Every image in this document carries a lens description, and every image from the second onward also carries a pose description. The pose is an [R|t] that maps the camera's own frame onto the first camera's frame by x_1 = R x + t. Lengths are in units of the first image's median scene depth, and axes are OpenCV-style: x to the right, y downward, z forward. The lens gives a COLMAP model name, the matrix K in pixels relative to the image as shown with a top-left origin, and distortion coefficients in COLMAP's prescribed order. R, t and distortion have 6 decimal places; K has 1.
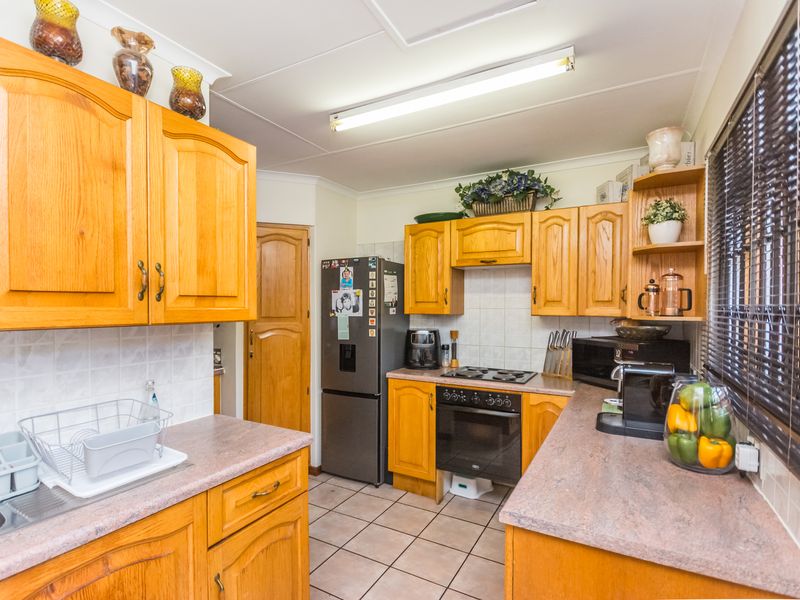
lens RADIAL K [[408.9, 0, 400.0], [0, 408.9, 300.0], [0, 0, 1]] dist [-0.000283, -0.000093]
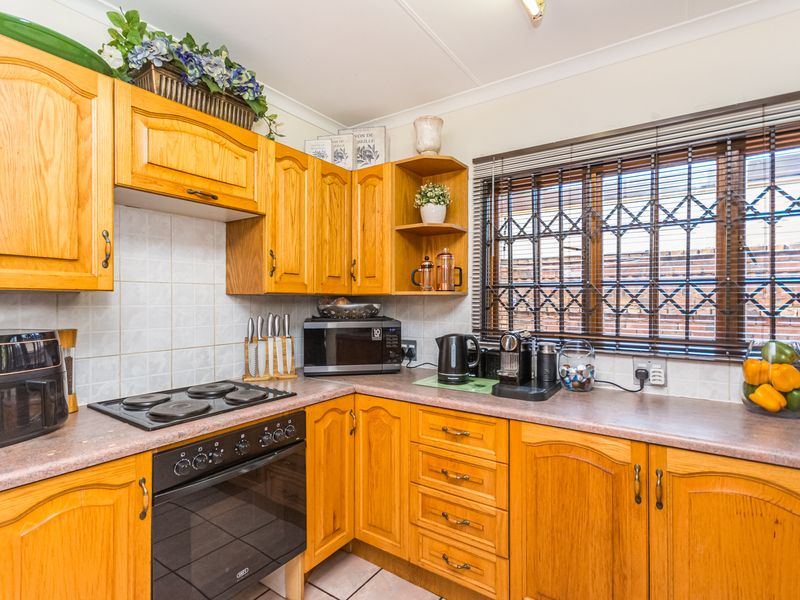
lens RADIAL K [[392.1, 0, 400.0], [0, 392.1, 300.0], [0, 0, 1]] dist [0.000328, 0.000152]
pose [[0.120015, -0.000171, 0.992772, -0.385196], [-0.012444, 0.999921, 0.001677, 0.060362], [-0.992694, -0.012555, 0.120004, 0.947736]]
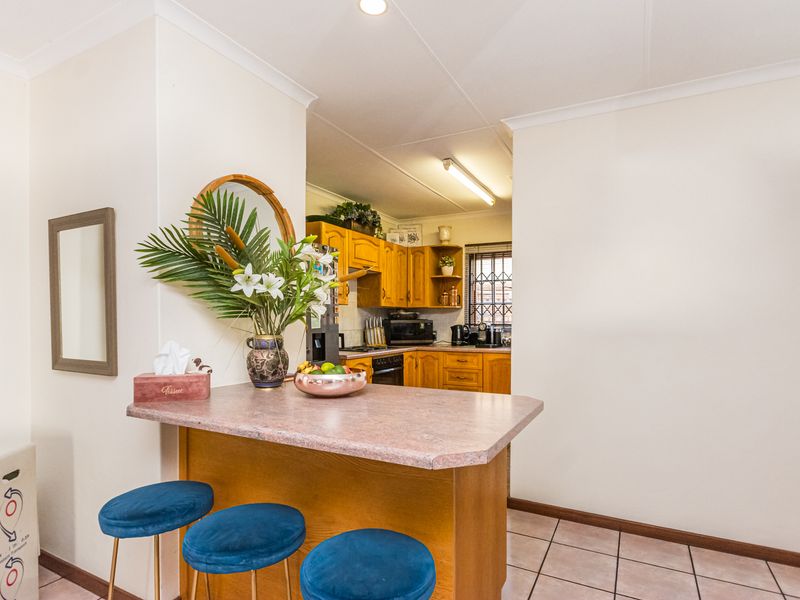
lens RADIAL K [[434.1, 0, 420.9], [0, 434.1, 329.1], [0, 0, 1]] dist [-0.000834, -0.000179]
pose [[-0.040758, -0.026724, 0.998812, -1.793890], [-0.012088, 0.999582, 0.026252, 0.105274], [-0.999096, -0.011004, -0.041064, 1.231334]]
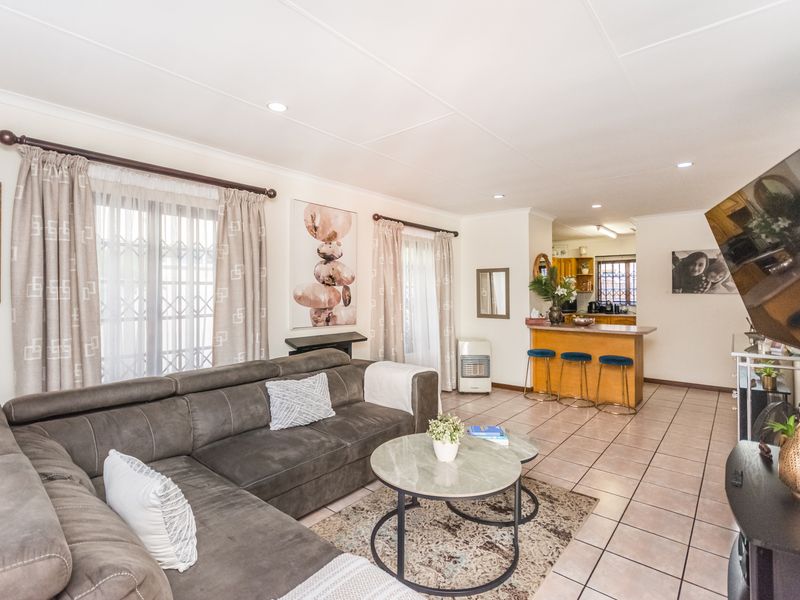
lens RADIAL K [[400.3, 0, 397.5], [0, 400.3, 286.4], [0, 0, 1]] dist [0.001661, 0.000142]
pose [[0.195561, 0.009994, 0.980641, -3.656578], [-0.007982, 0.999931, -0.008599, 0.042537], [-0.980659, -0.006146, 0.195628, 2.039364]]
